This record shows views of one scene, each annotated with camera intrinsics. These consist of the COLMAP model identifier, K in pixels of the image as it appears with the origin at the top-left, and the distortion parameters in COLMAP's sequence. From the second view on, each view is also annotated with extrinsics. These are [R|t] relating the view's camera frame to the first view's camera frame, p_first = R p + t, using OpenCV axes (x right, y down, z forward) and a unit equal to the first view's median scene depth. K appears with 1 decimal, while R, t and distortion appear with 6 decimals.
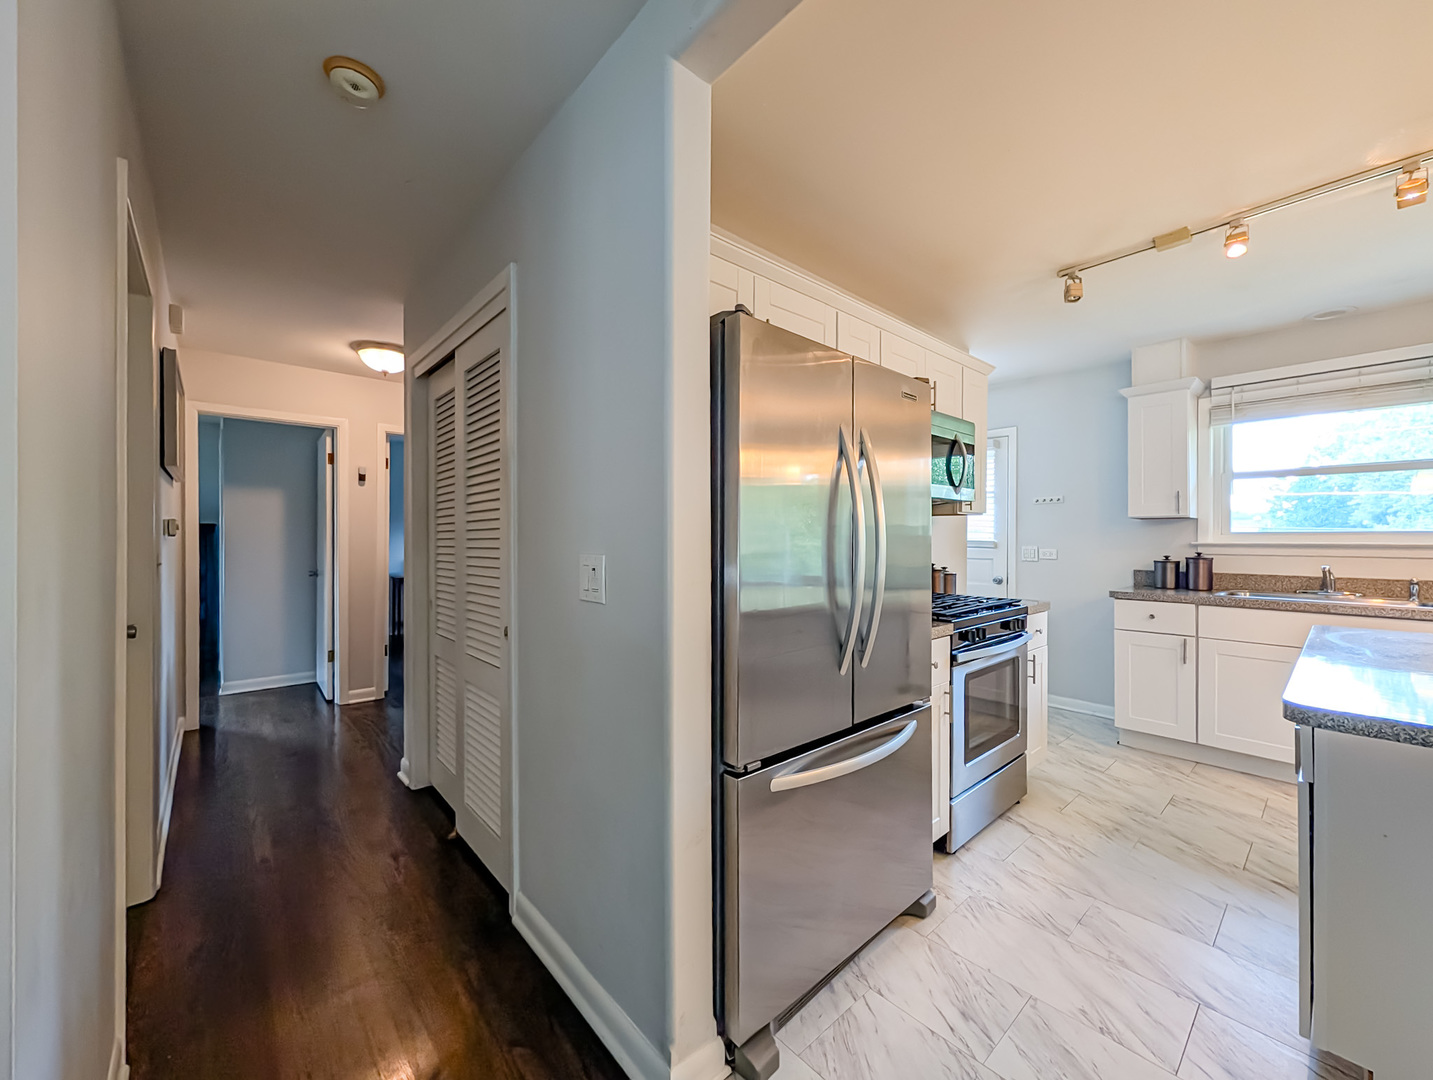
lens RADIAL K [[568.3, 0, 716.5], [0, 568.3, 540.0], [0, 0, 1]] dist [-0.002098, -0.000217]
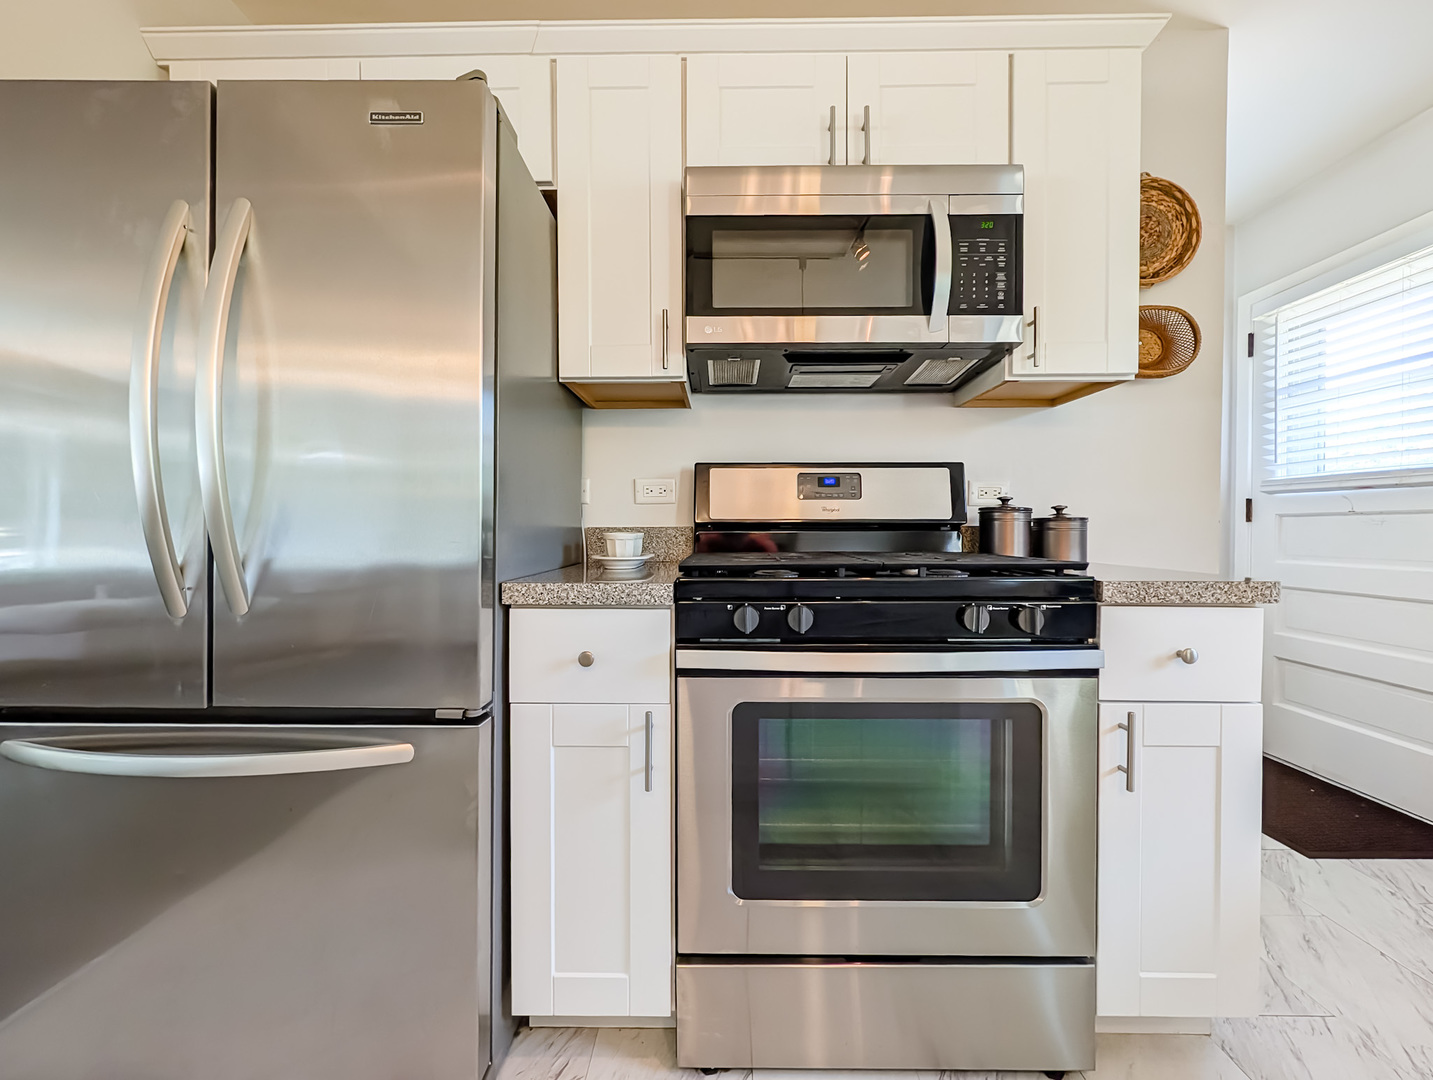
lens RADIAL K [[553.2, 0, 718.7], [0, 553.2, 536.8], [0, 0, 1]] dist [-0.000189, 0.000173]
pose [[0.738436, 0.006128, -0.674295, 0.499668], [-0.000371, 0.999962, 0.008681, 0.069162], [0.674323, -0.006160, 0.738411, 0.456911]]
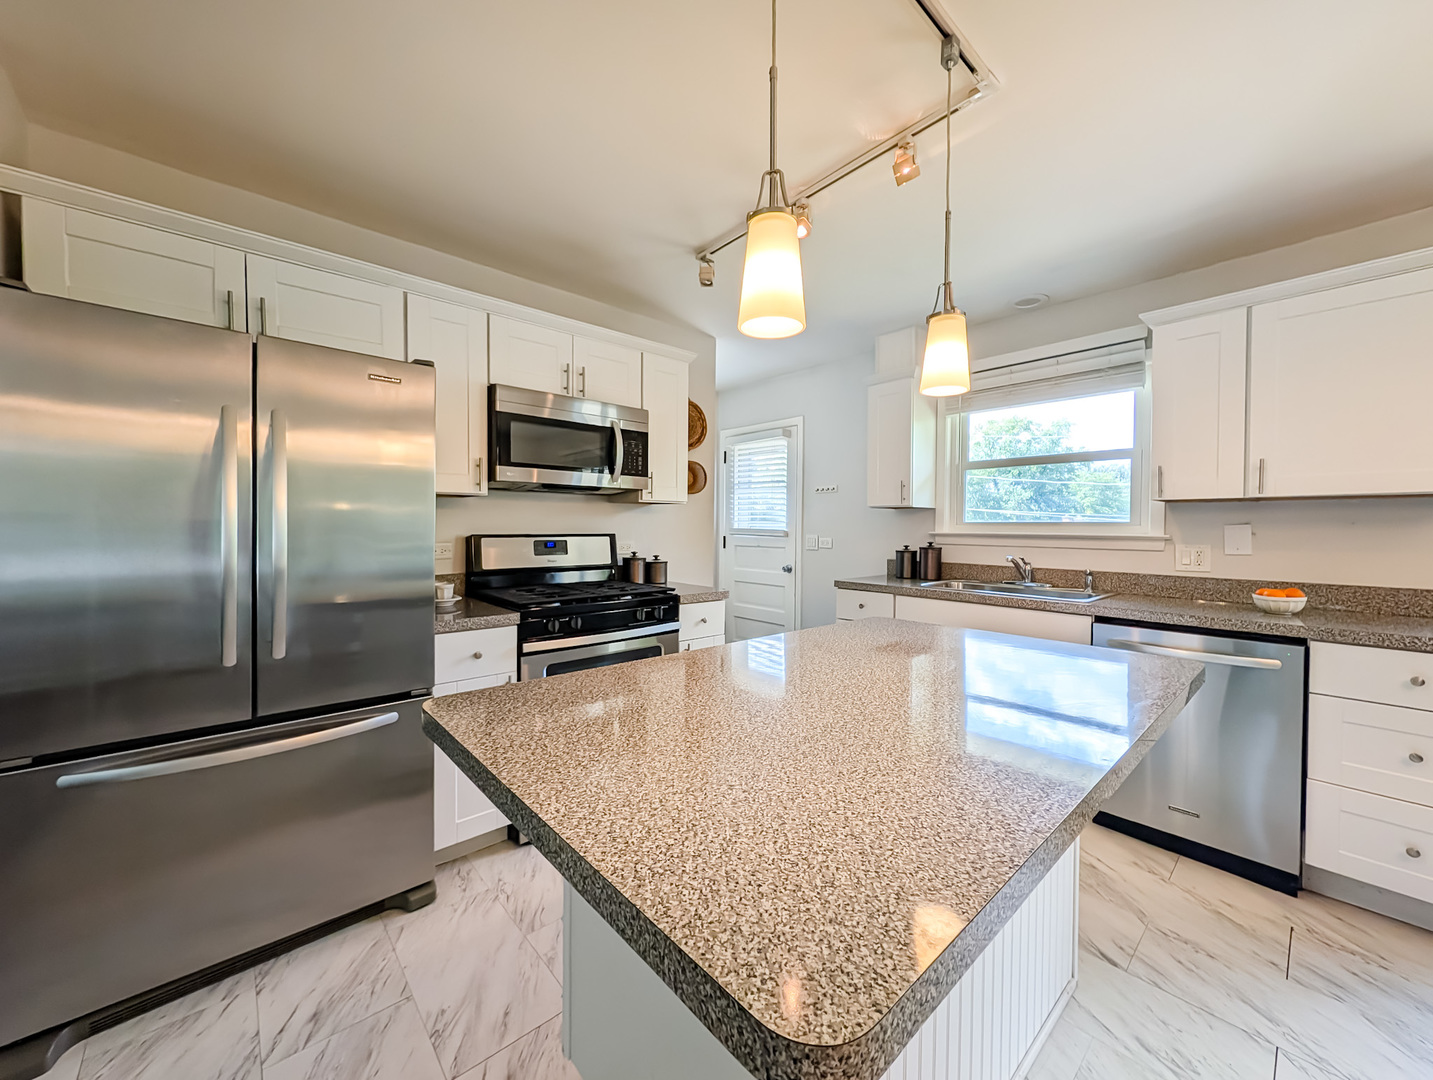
lens RADIAL K [[553.2, 0, 718.7], [0, 553.2, 536.8], [0, 0, 1]] dist [-0.000189, 0.000173]
pose [[0.999961, 0.005640, 0.006748, 0.500195], [-0.005743, 0.999867, 0.015259, -0.000401], [-0.006661, -0.015297, 0.999861, 0.030981]]
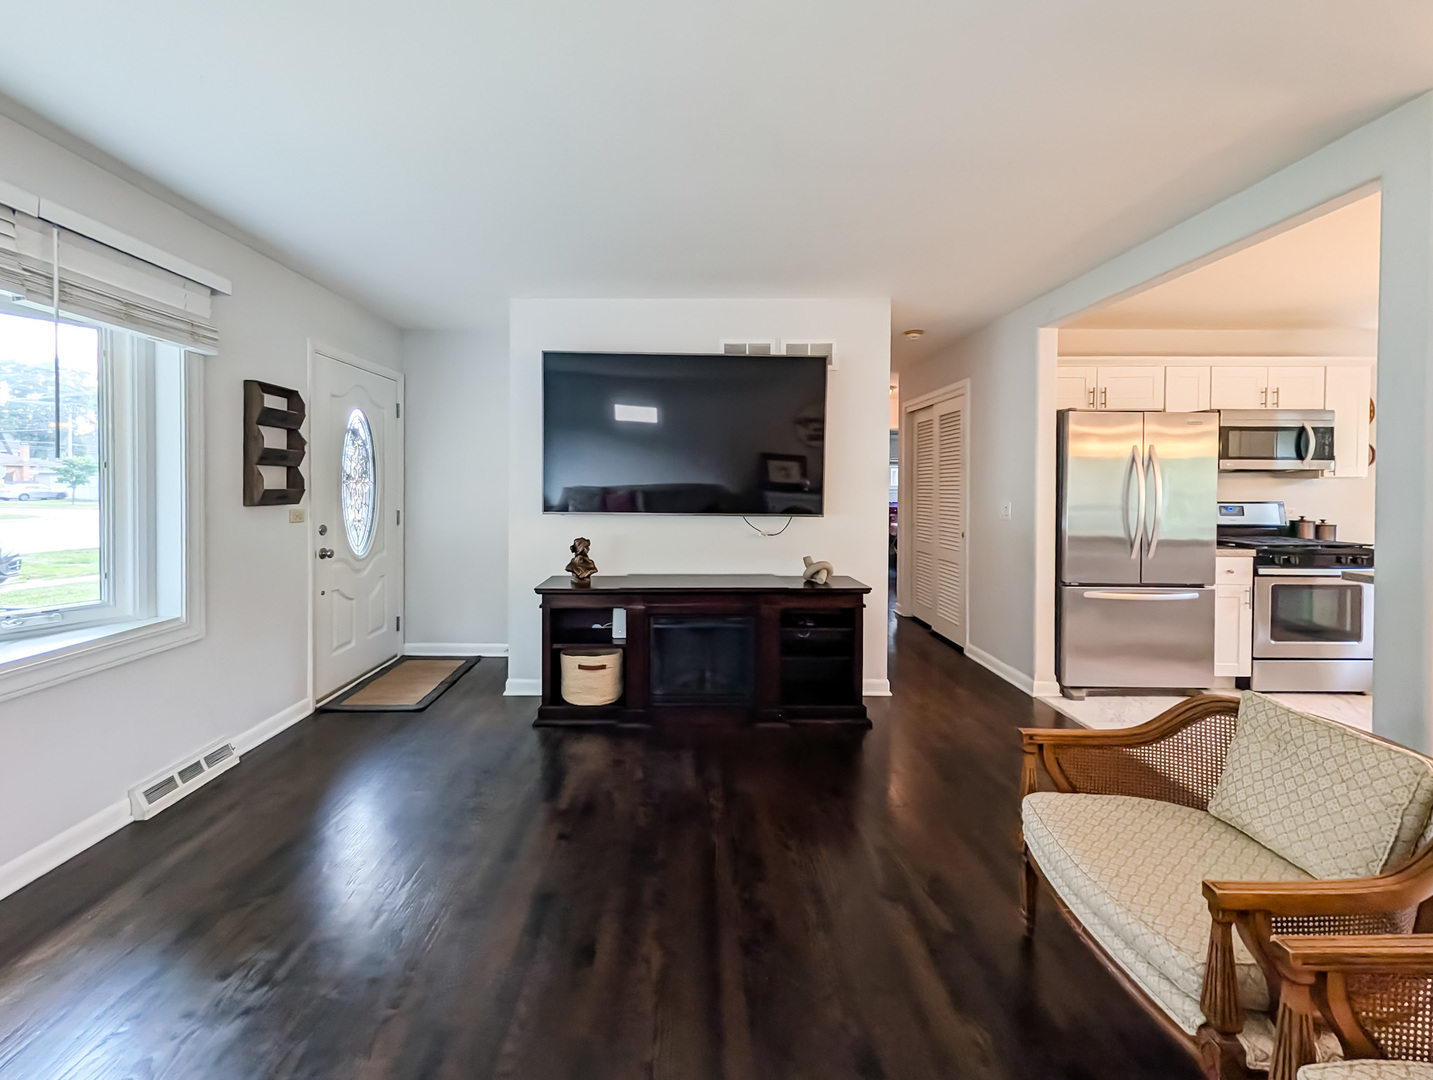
lens RADIAL K [[562.1, 0, 683.3], [0, 562.1, 492.1], [0, 0, 1]] dist [0.005028, -0.000212]
pose [[0.743932, 0.011918, -0.668149, 0.184047], [-0.007552, 0.999927, 0.009427, -0.014072], [0.668212, -0.001967, 0.743968, -0.865557]]
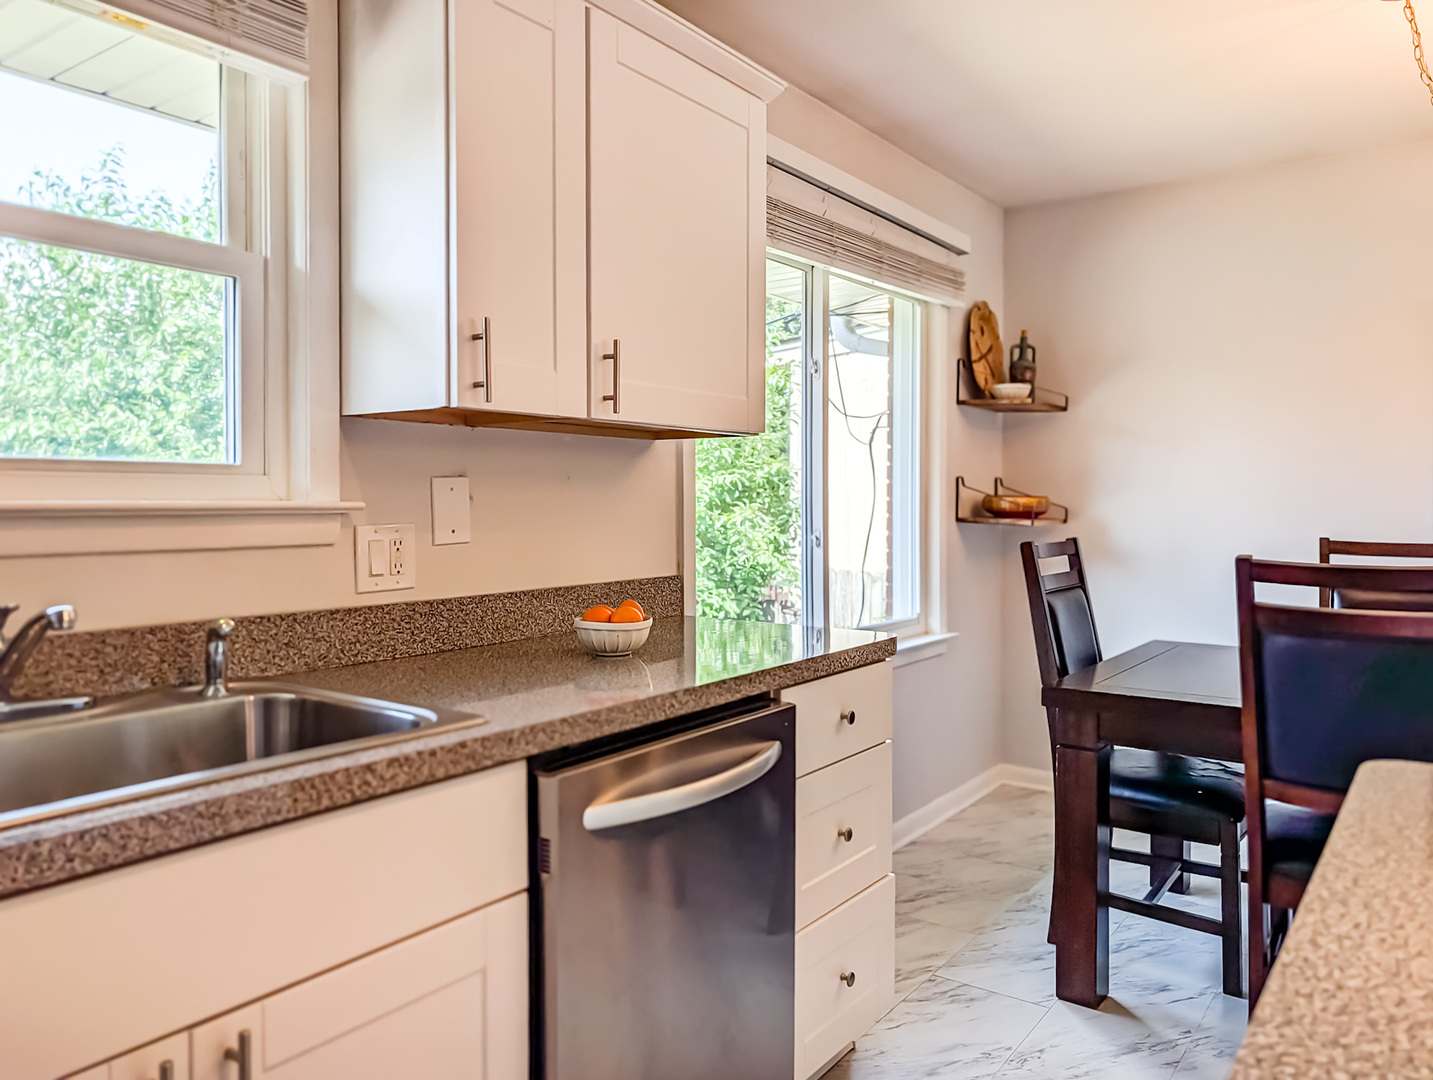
lens RADIAL K [[1043.0, 0, 712.7], [0, 1043.0, 507.6], [0, 0, 1]] dist [0.036104, 0.000259]
pose [[-0.229649, -0.014439, 0.973167, 0.543975], [-0.001978, 0.999895, 0.014368, 0.000584], [-0.973272, 0.001375, -0.229653, 0.754723]]
